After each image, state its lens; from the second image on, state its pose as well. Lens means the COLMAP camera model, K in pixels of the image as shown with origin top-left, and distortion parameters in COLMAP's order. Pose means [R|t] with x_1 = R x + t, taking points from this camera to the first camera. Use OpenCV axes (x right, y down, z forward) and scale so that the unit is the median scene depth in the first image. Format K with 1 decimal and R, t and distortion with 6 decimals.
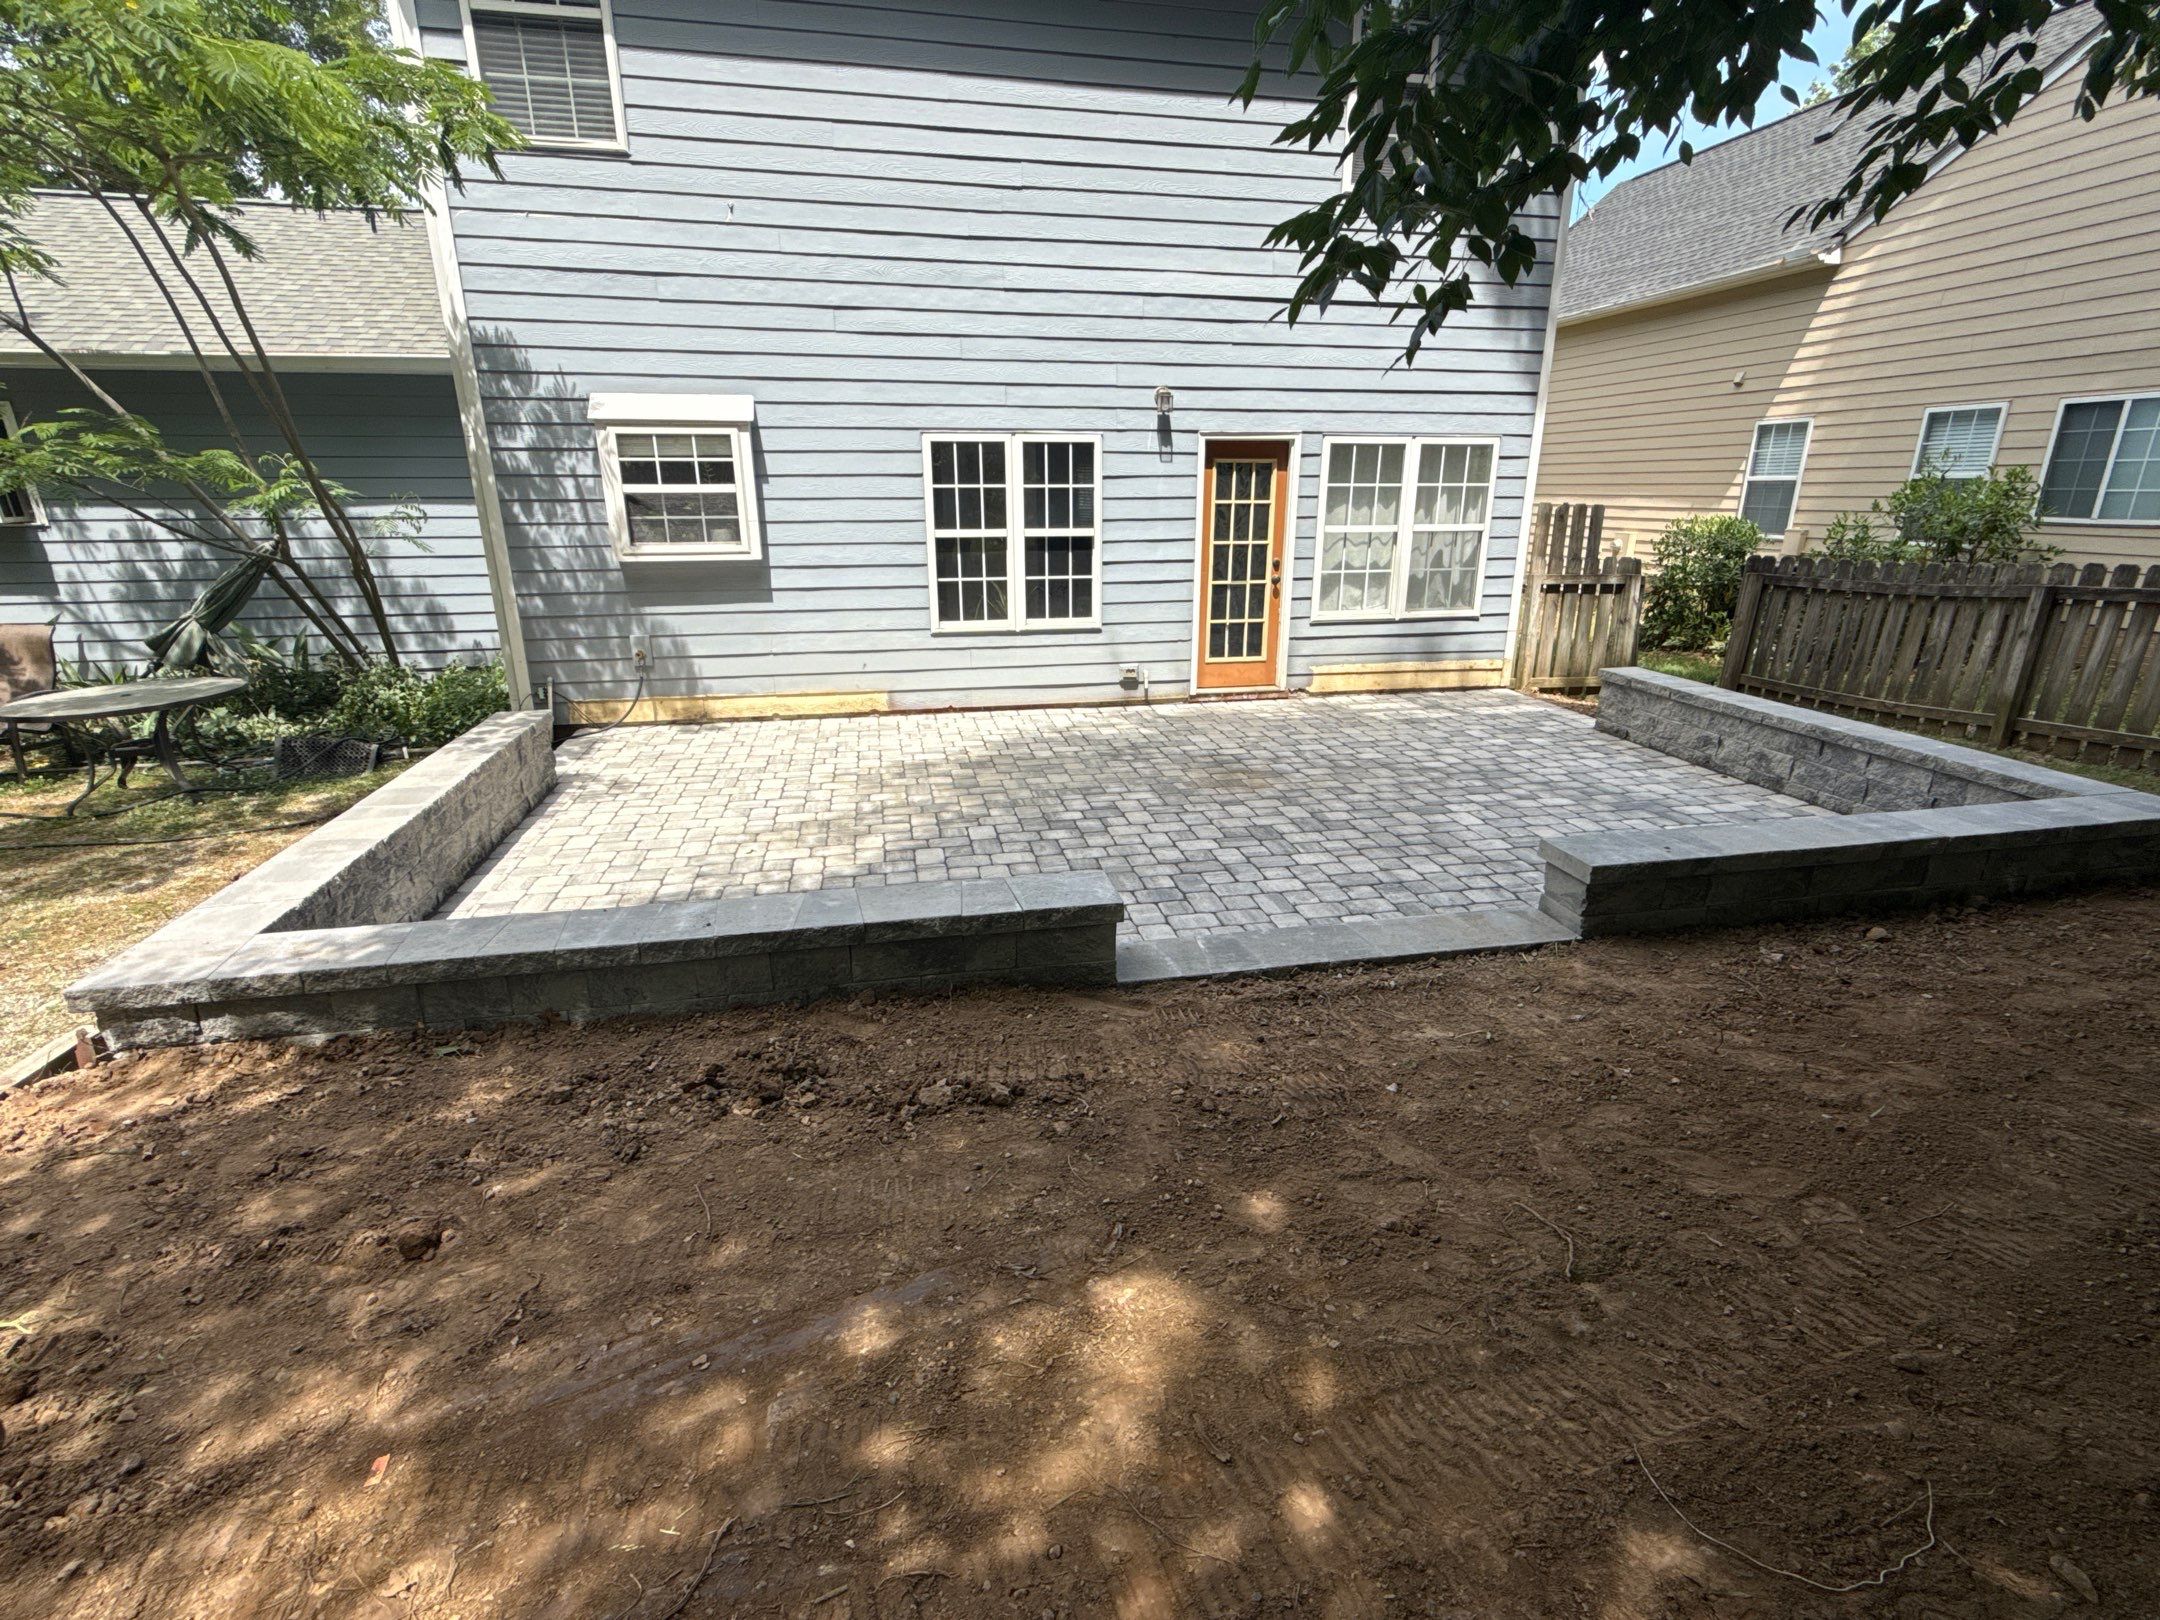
lens RADIAL K [[1000.0, 0, 1080.0], [0, 1000.0, 810.0], [0, 0, 1]] dist [-0.002814, 0.000314]
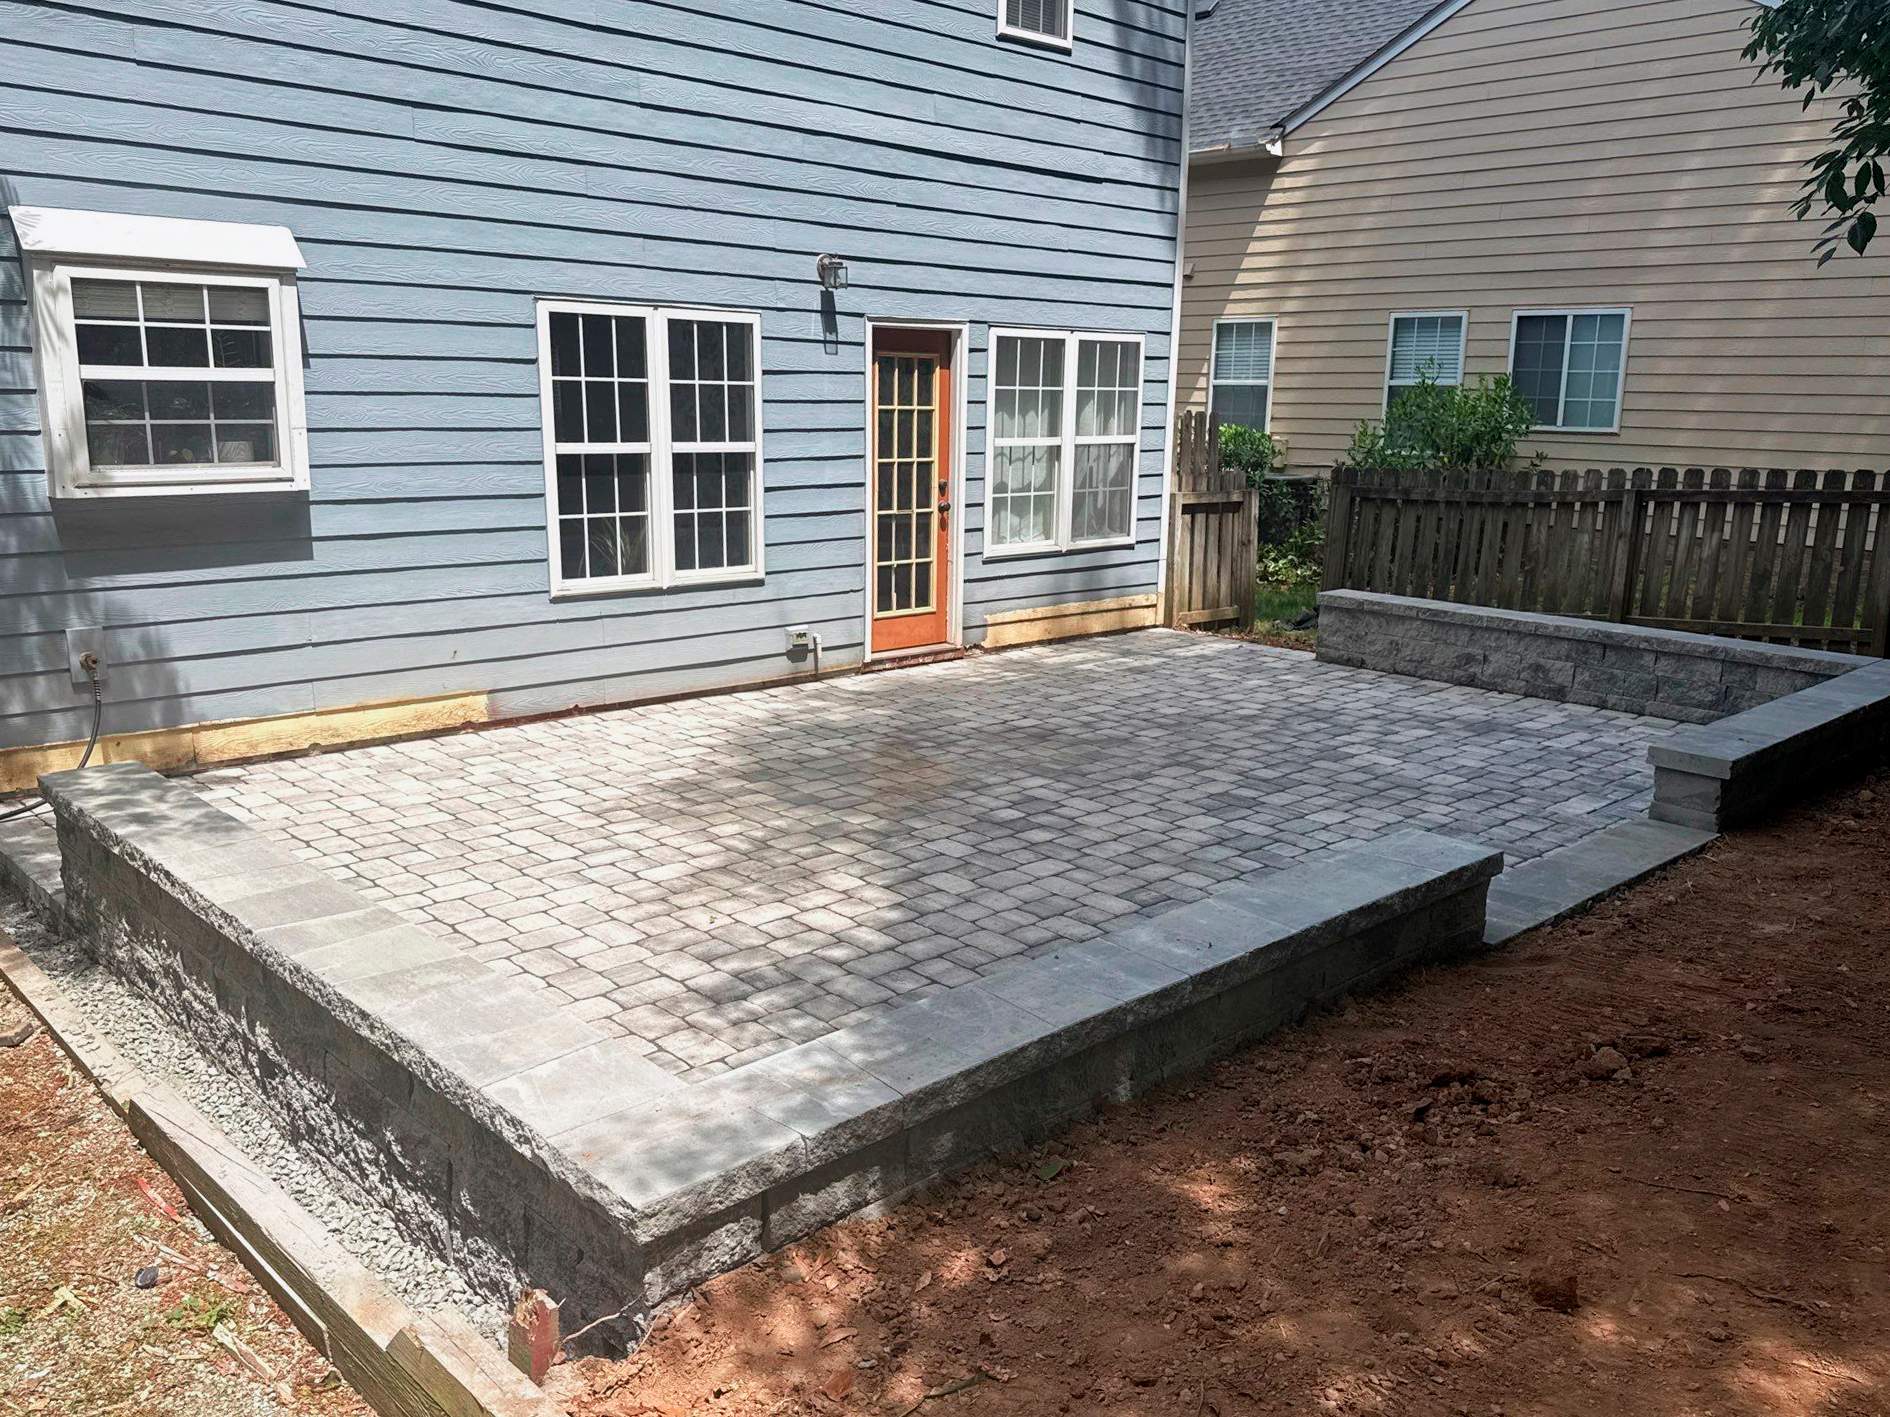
lens RADIAL K [[1502.1, 0, 927.6], [0, 1502.1, 715.7], [0, 0, 1]] dist [0.129174, -0.248394]
pose [[0.848403, -0.096799, 0.520425, -0.478887], [0.144740, 0.988093, -0.052171, -0.012898], [-0.509178, 0.119588, 0.852312, 0.036453]]
